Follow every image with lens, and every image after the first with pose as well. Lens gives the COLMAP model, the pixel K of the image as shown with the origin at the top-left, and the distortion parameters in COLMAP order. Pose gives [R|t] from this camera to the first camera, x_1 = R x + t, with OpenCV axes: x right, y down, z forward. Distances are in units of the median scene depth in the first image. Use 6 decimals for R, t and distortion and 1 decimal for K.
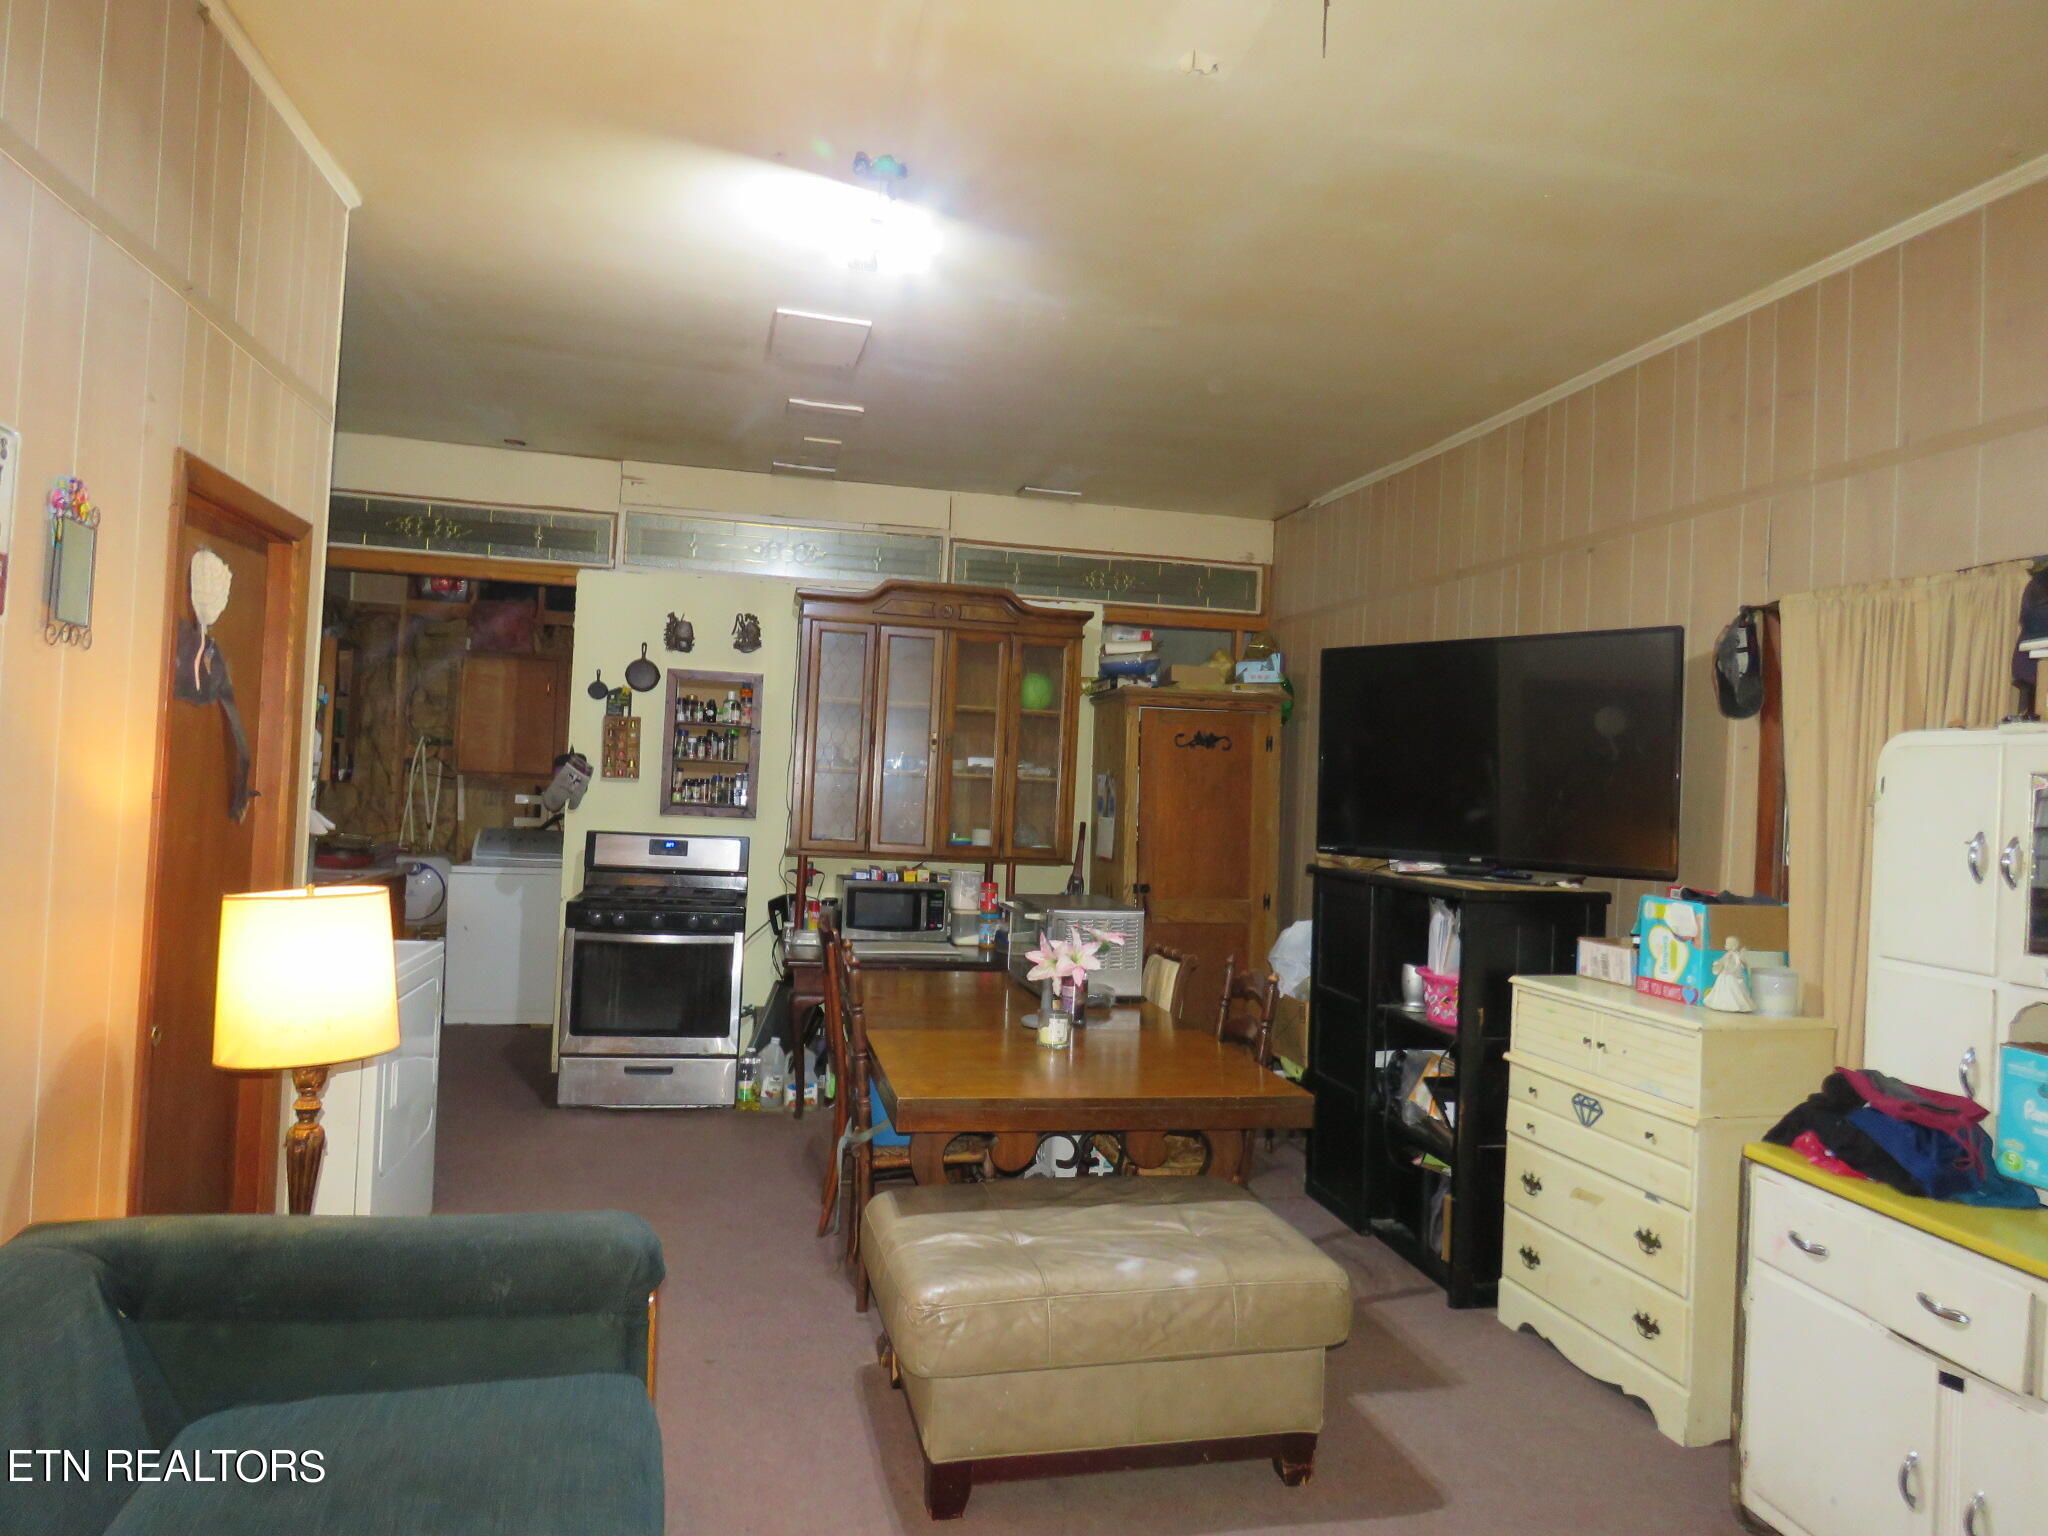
lens RADIAL K [[1309.3, 0, 1018.0], [0, 1309.3, 773.2], [0, 0, 1]] dist [-0.008159, 0.002839]
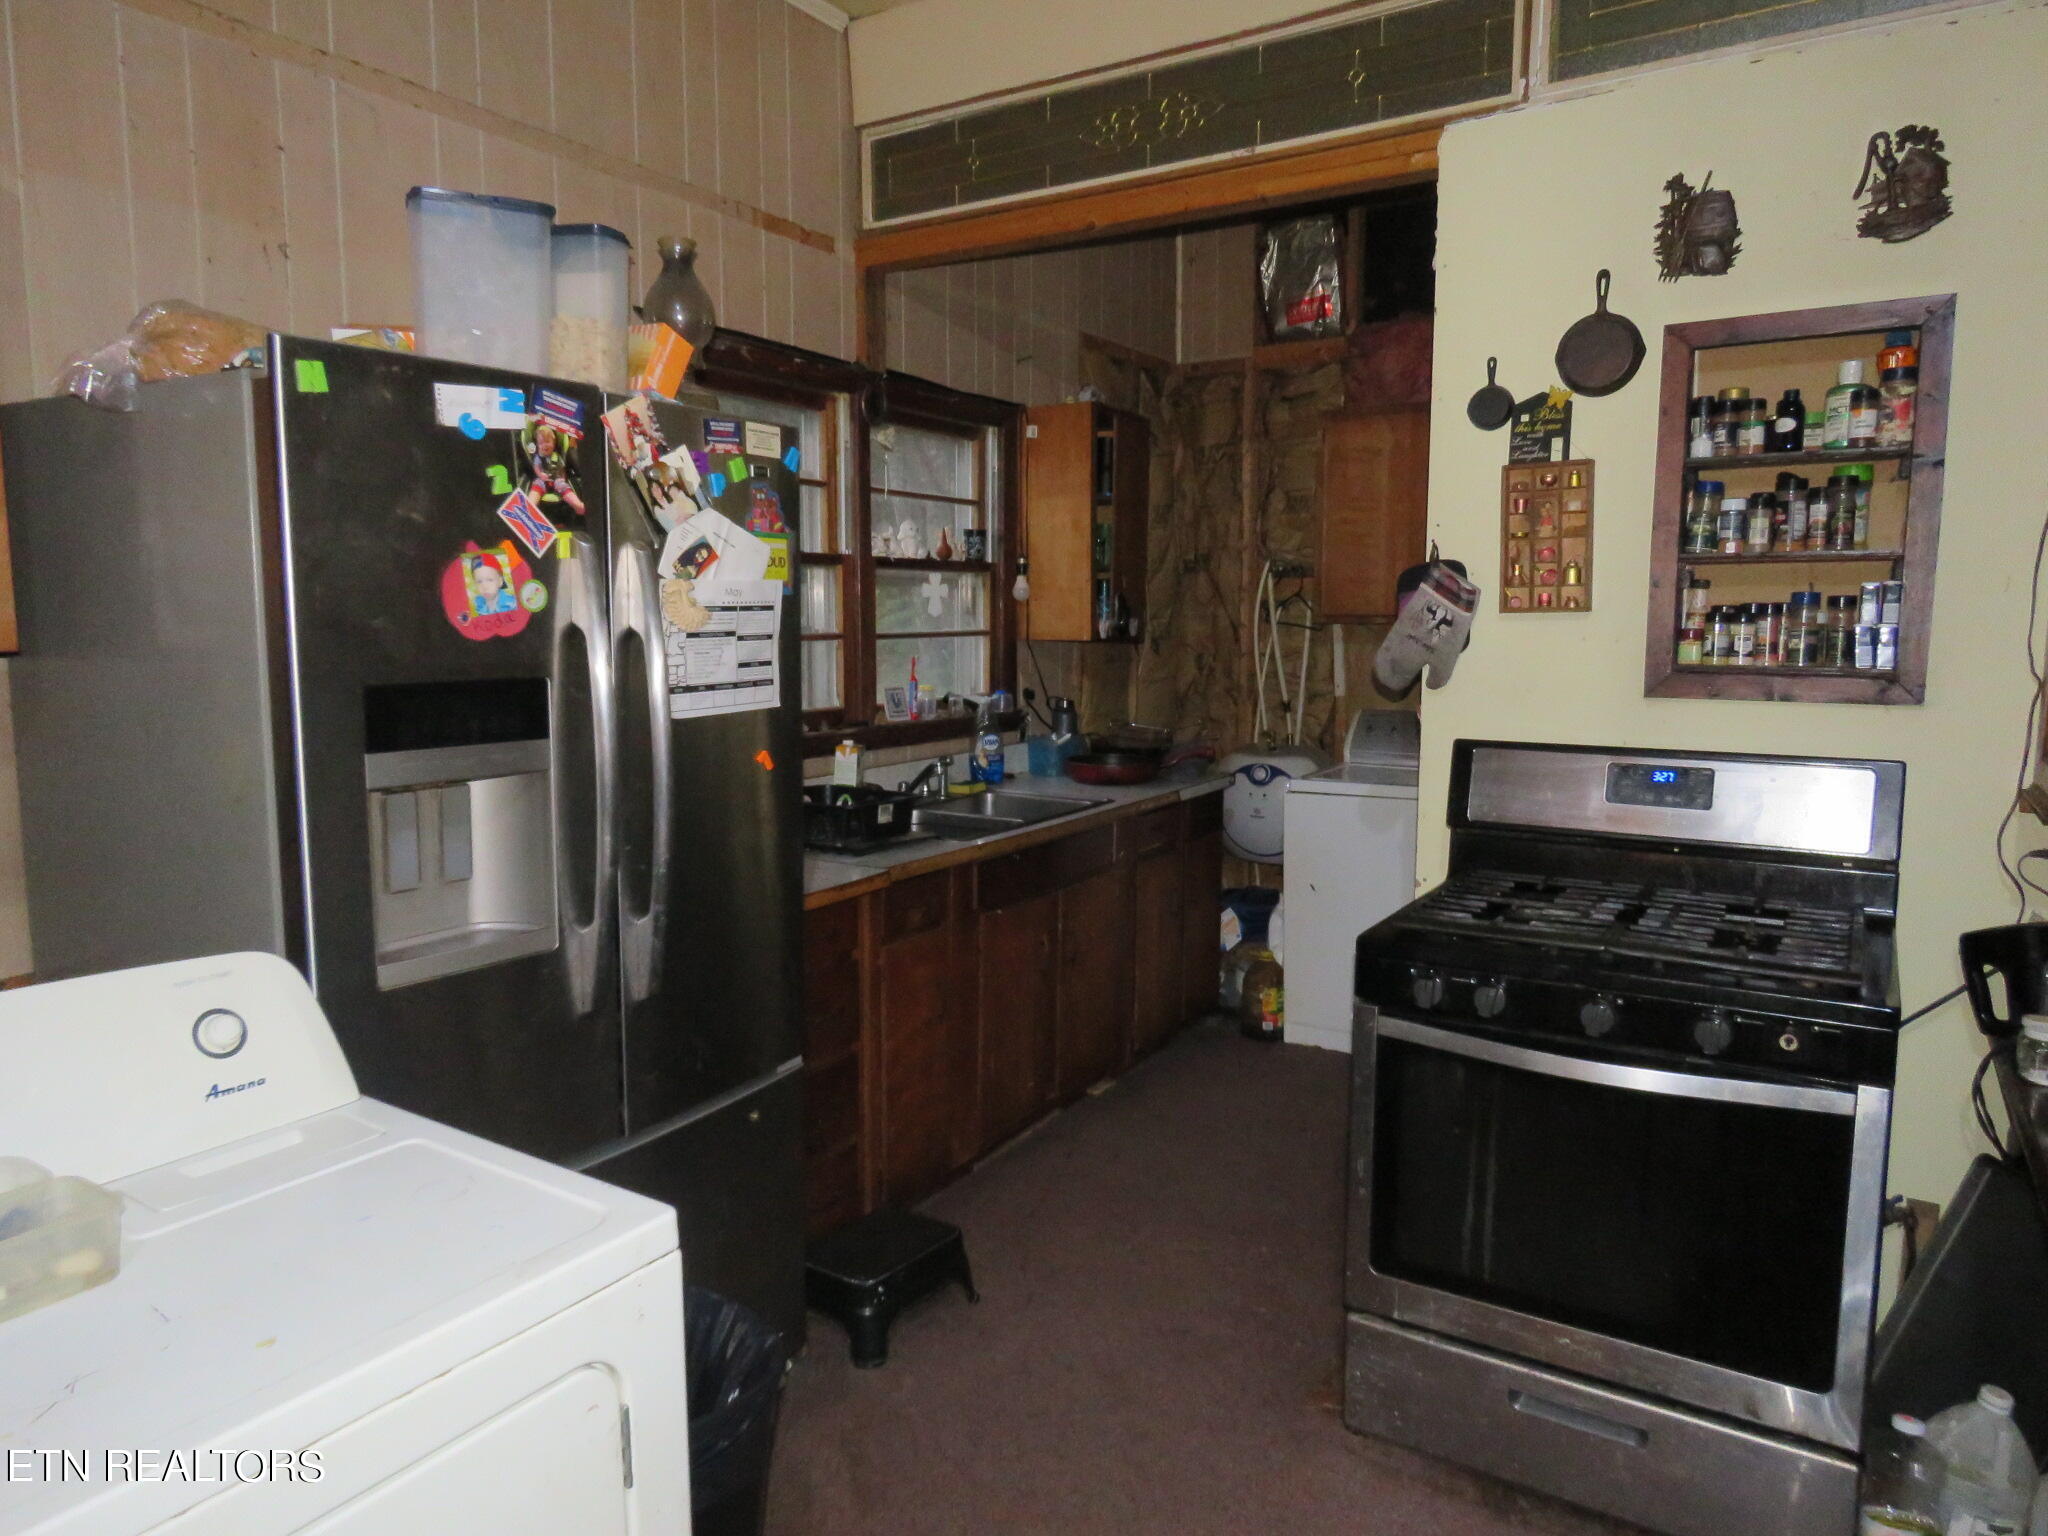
lens RADIAL K [[1309.3, 0, 1018.0], [0, 1309.3, 773.2], [0, 0, 1]] dist [-0.008159, 0.002839]
pose [[0.714646, 0.034133, -0.698653, -0.127031], [0.046785, 0.994240, 0.096431, 0.006985], [0.697920, -0.101600, 0.708933, 0.568637]]
